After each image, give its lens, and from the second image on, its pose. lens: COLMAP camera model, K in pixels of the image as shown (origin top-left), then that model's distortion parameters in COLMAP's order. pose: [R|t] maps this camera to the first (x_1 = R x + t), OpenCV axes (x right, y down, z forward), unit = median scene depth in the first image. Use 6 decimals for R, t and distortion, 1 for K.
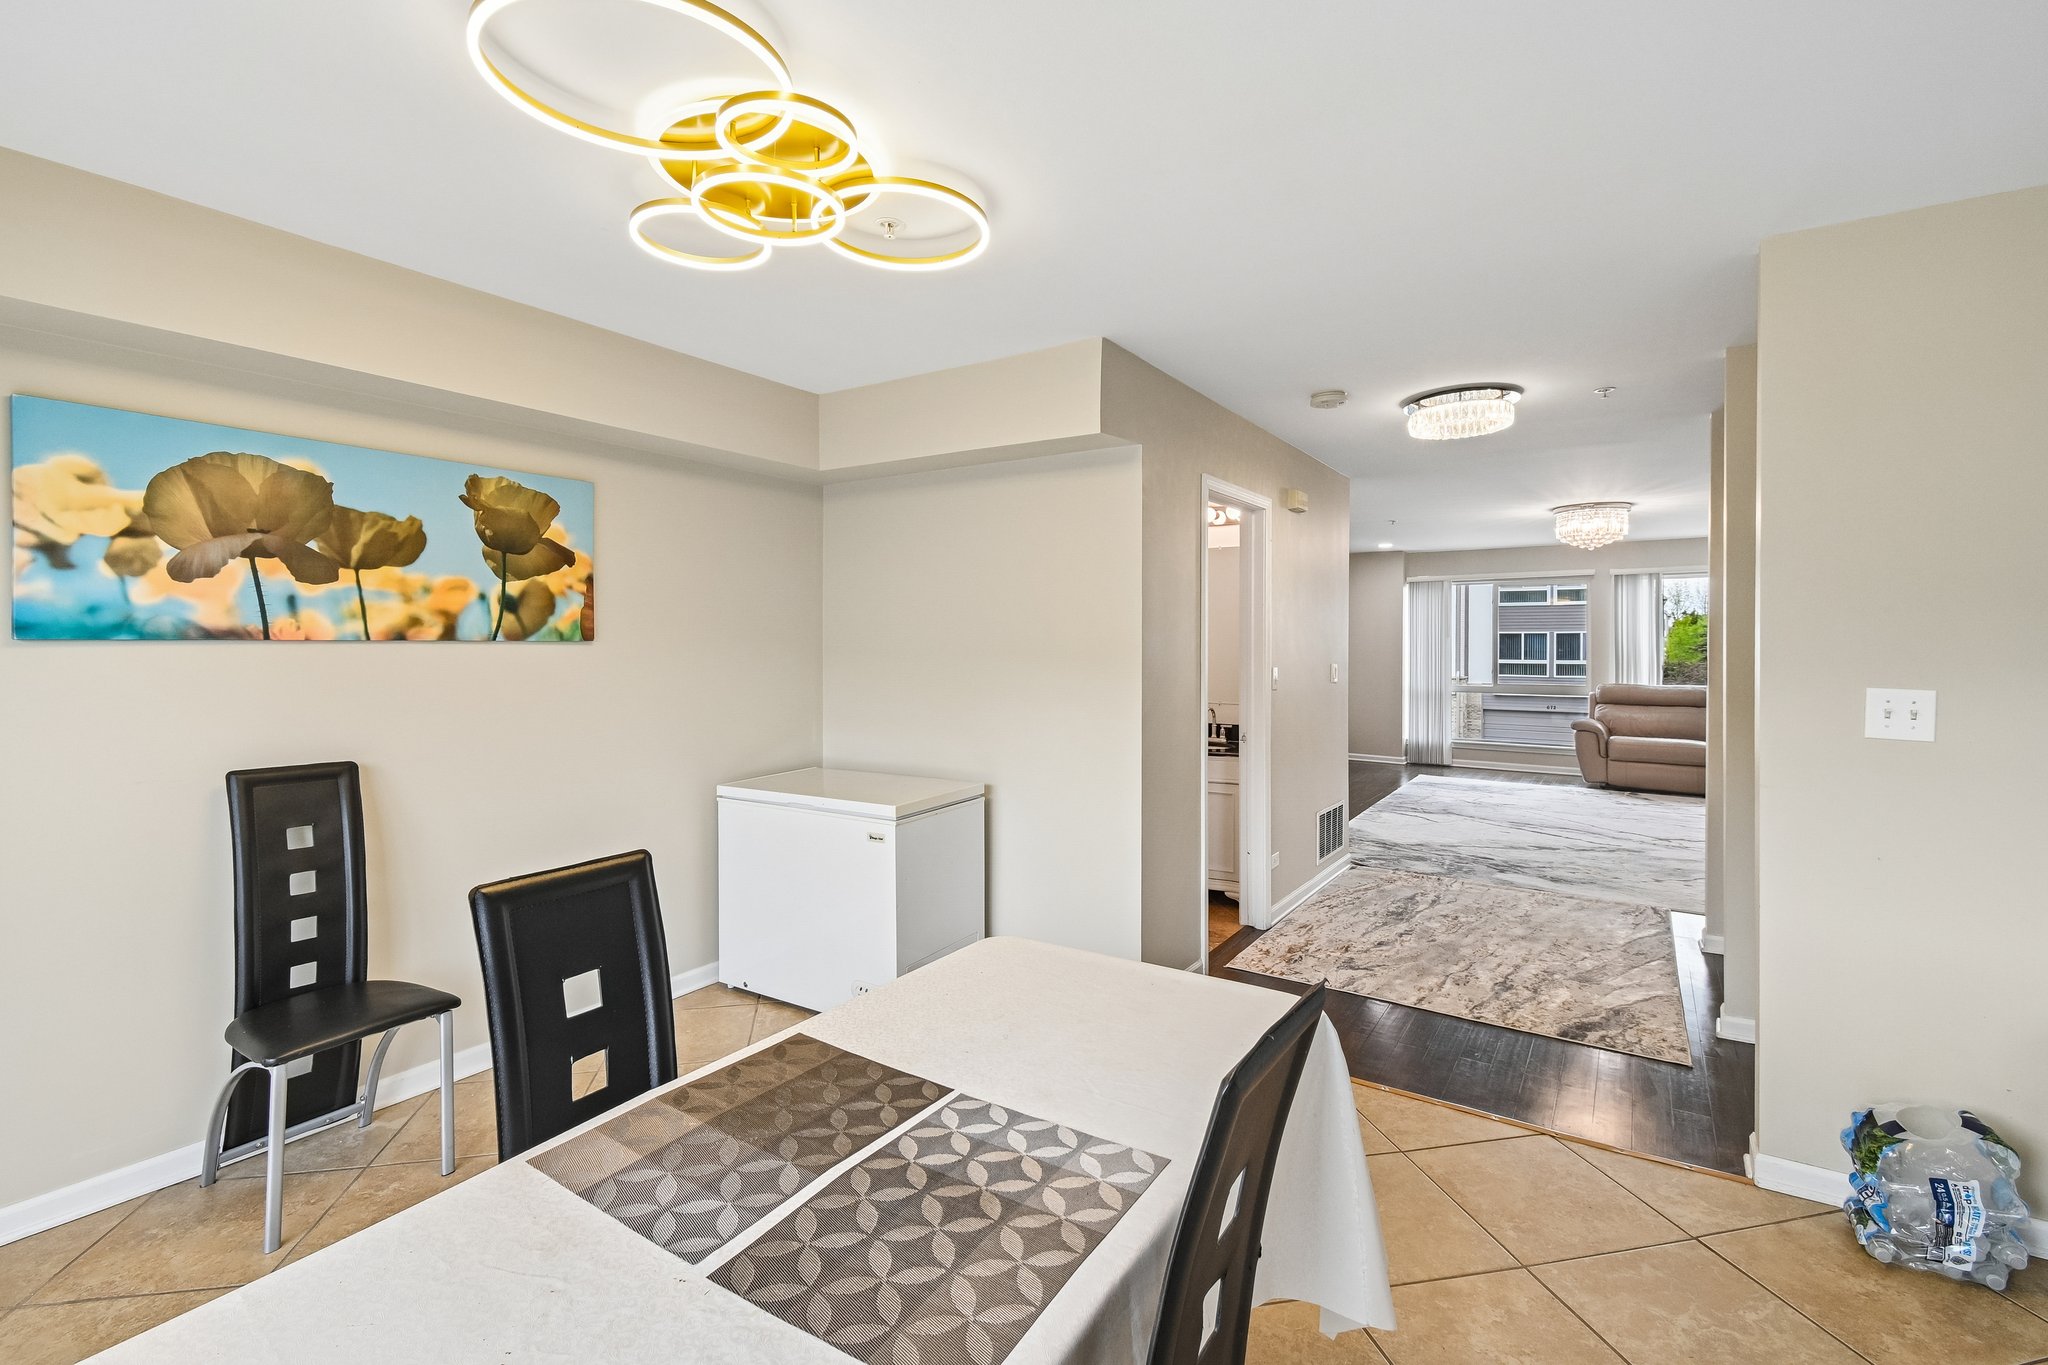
lens RADIAL K [[903.0, 0, 1031.6], [0, 903.0, 645.1], [0, 0, 1]] dist [0.024351, -0.009117]
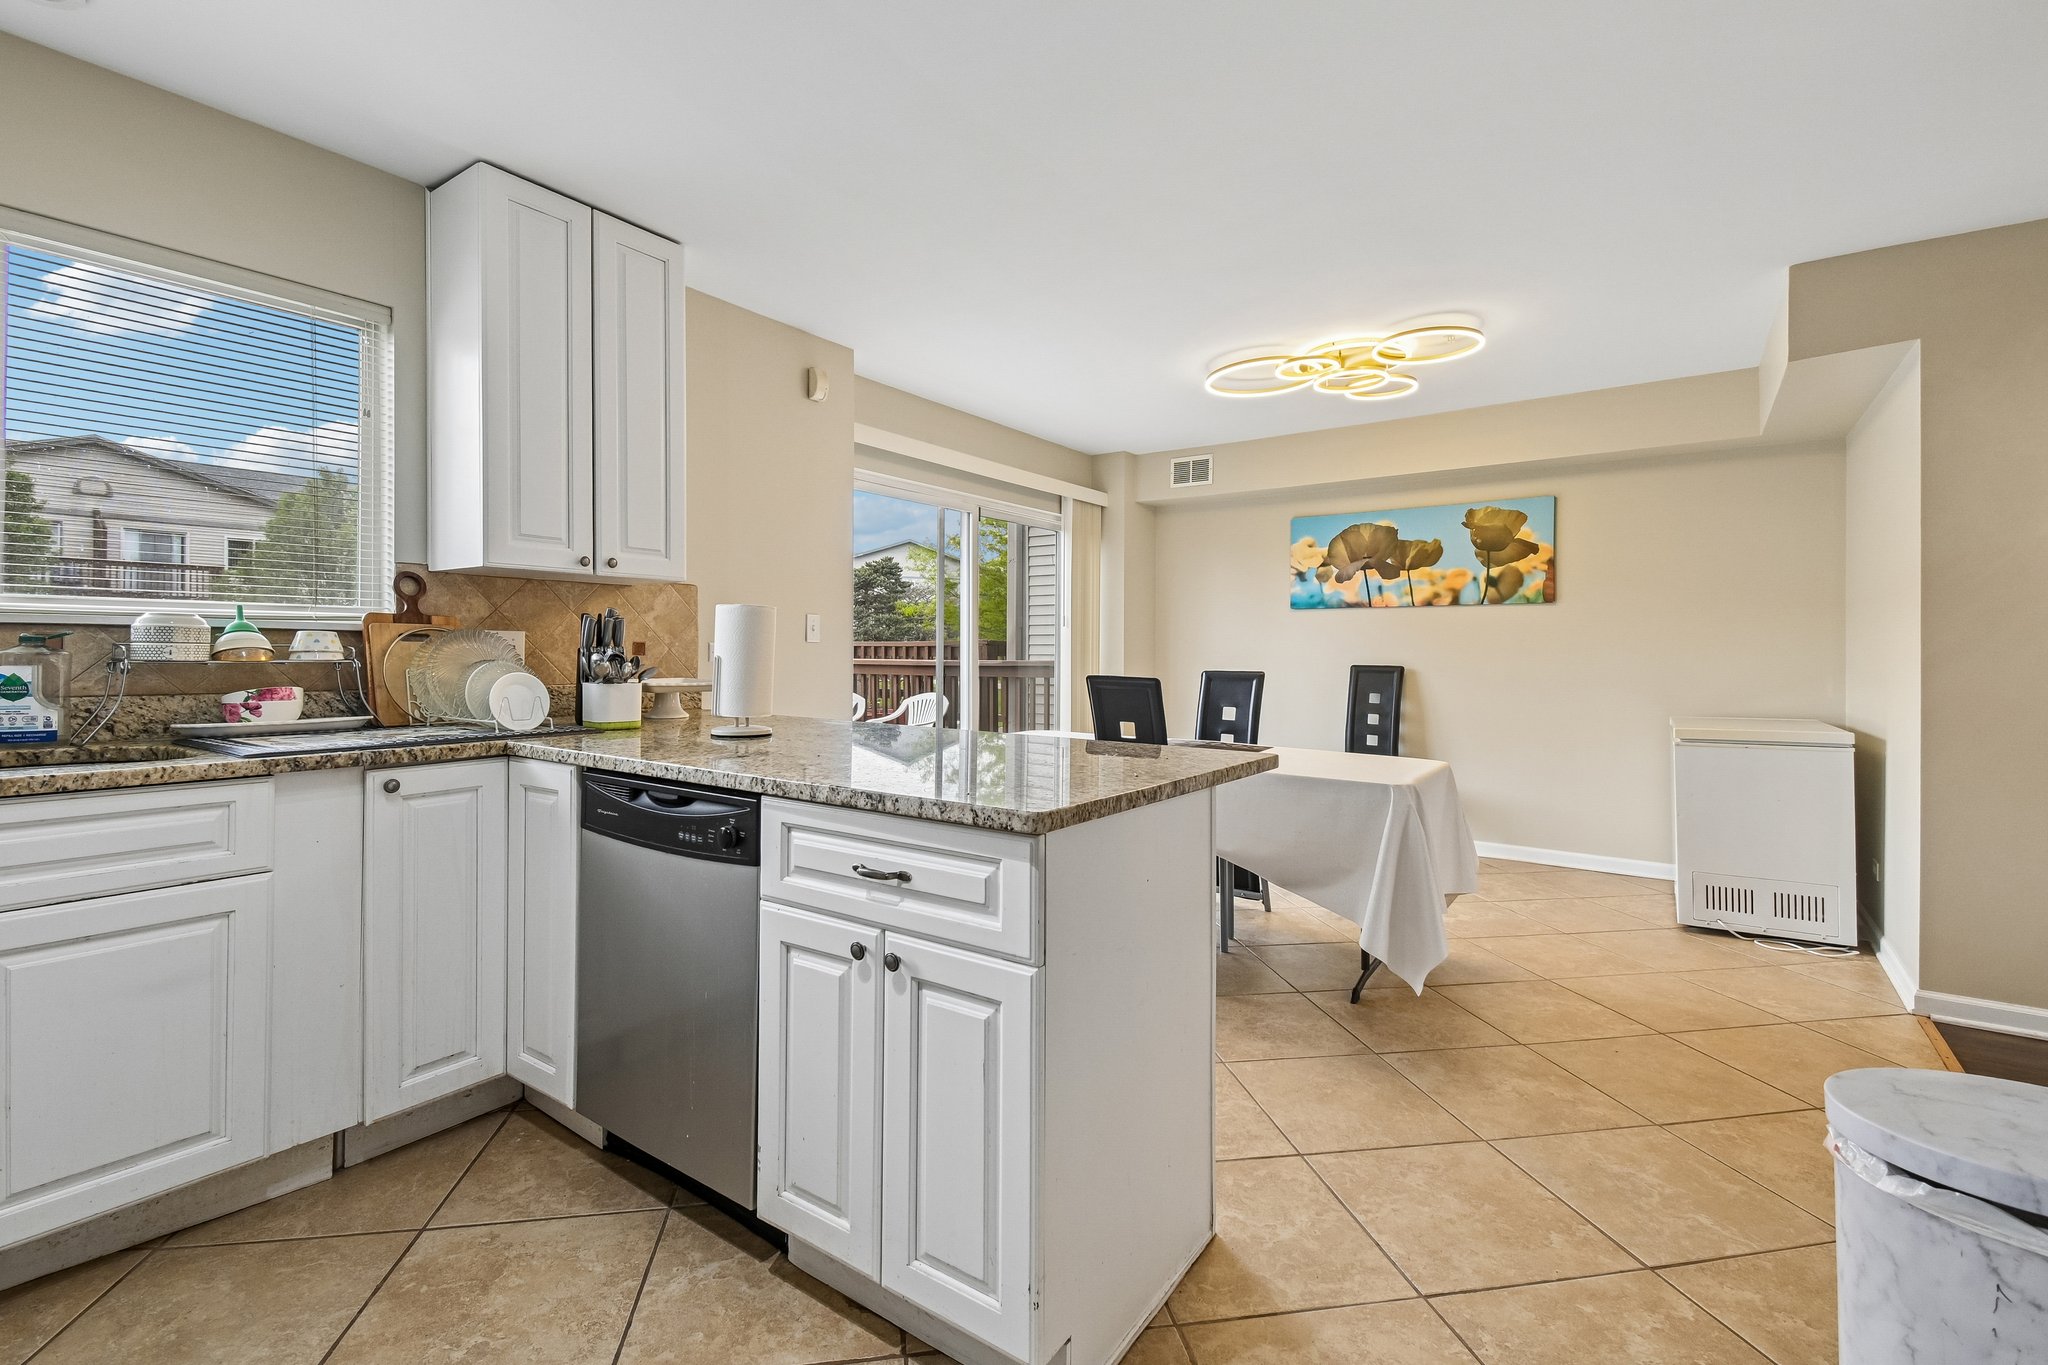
lens RADIAL K [[903.0, 0, 1004.1], [0, 903.0, 655.6], [0, 0, 1]] dist [0.024351, -0.009117]
pose [[-0.047782, 0.003390, -0.998852, 1.300520], [-0.007021, 0.999968, 0.003729, 0.103242], [0.998833, 0.007192, -0.047757, 0.224103]]
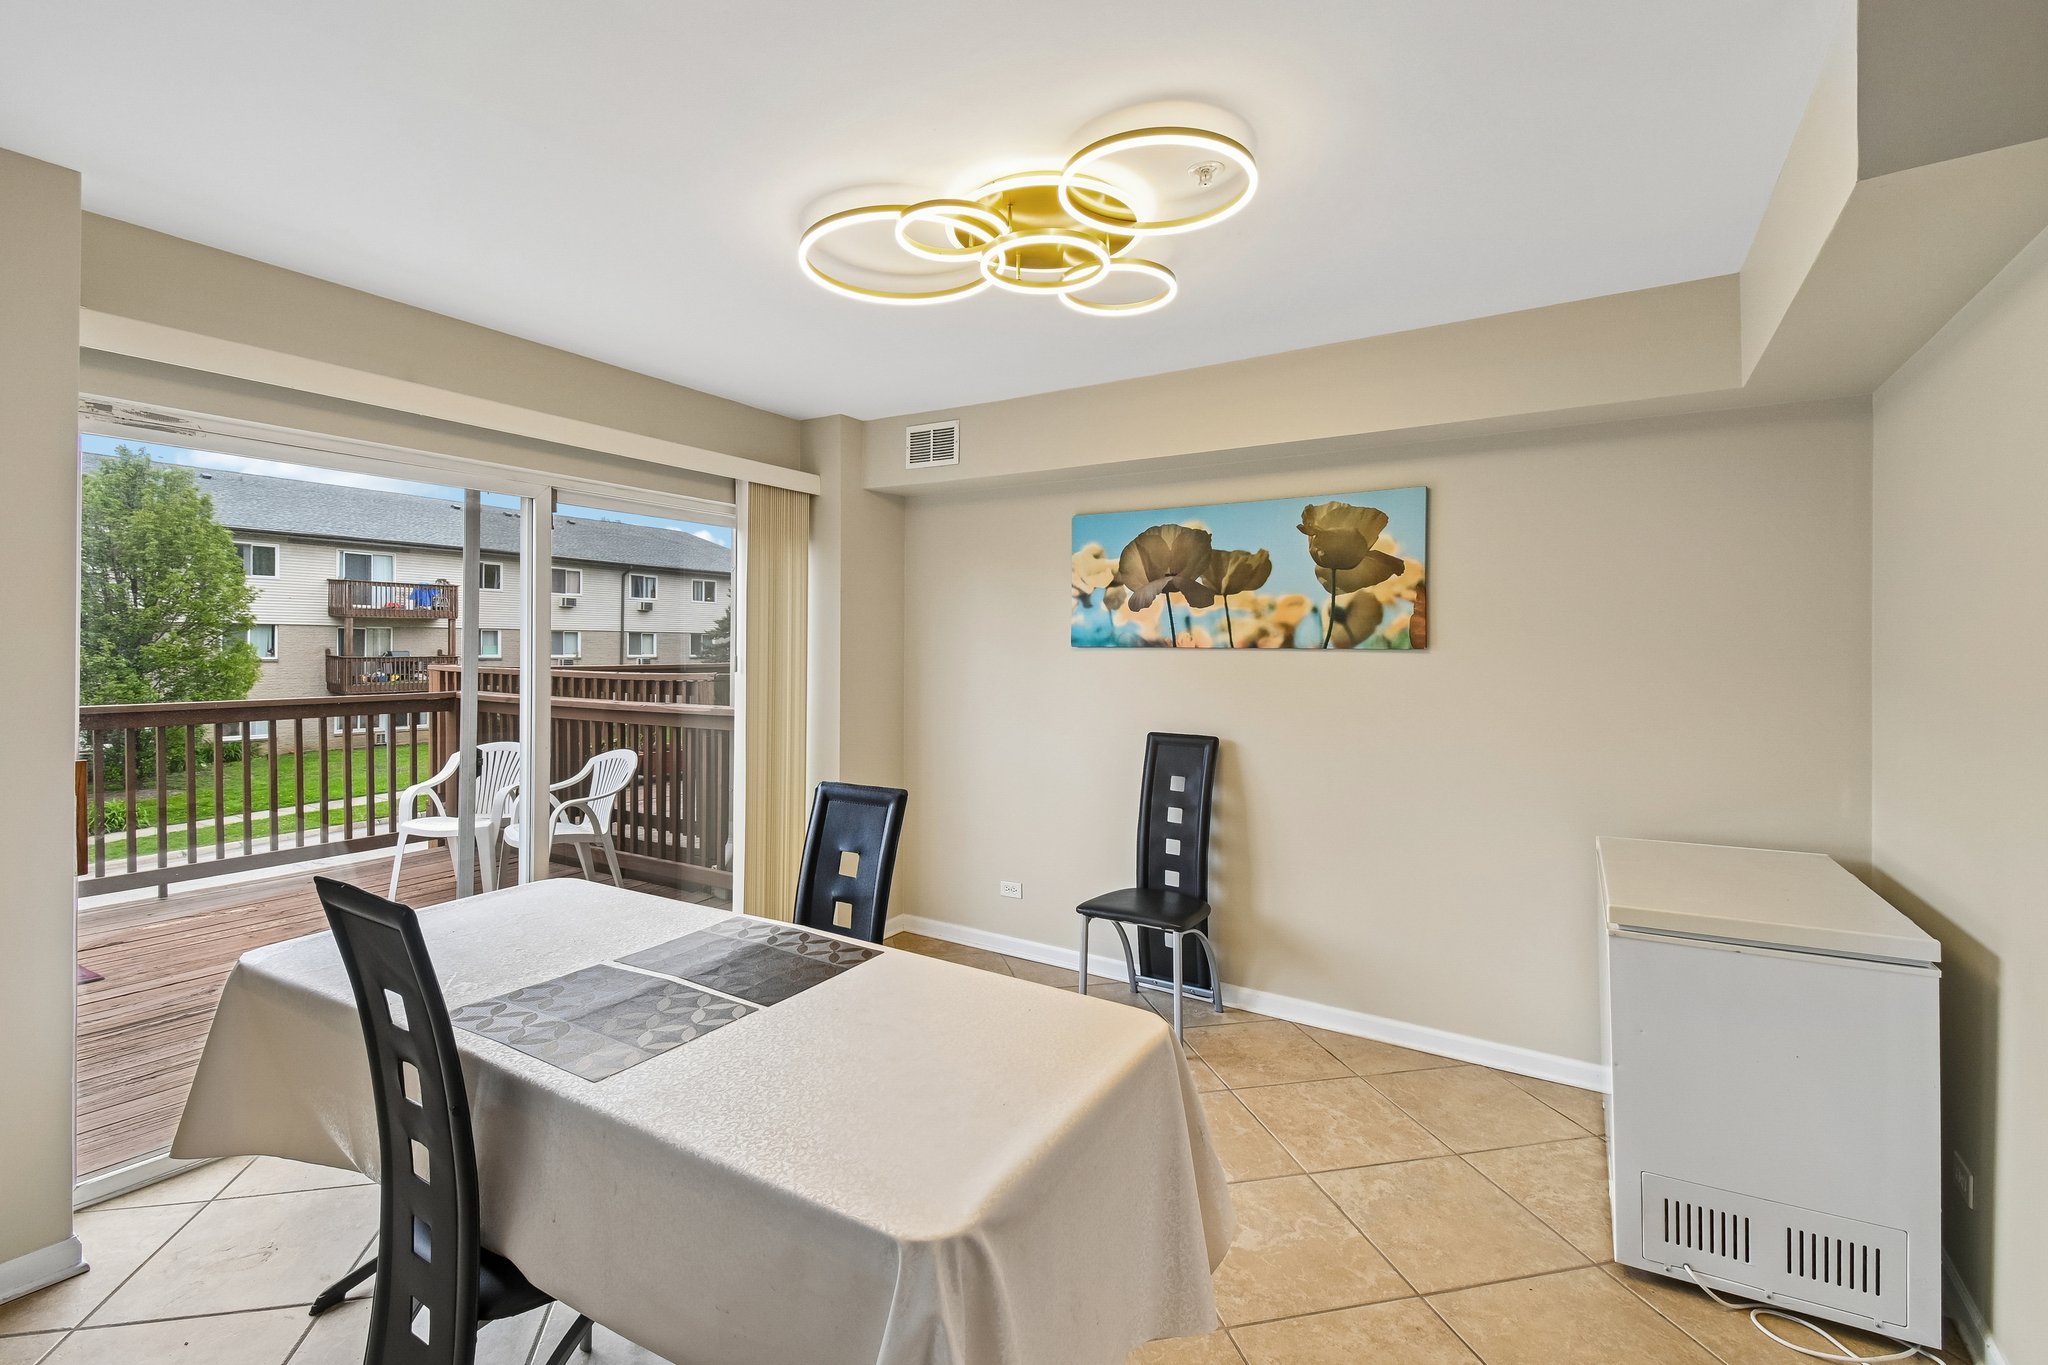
lens RADIAL K [[903.0, 0, 1013.2], [0, 903.0, 651.1], [0, 0, 1]] dist [0.024351, -0.009117]
pose [[0.024941, 0.001119, -0.999688, 0.595747], [-0.010324, 0.999946, 0.000861, 0.001661], [0.999636, 0.010299, 0.024951, 0.671419]]
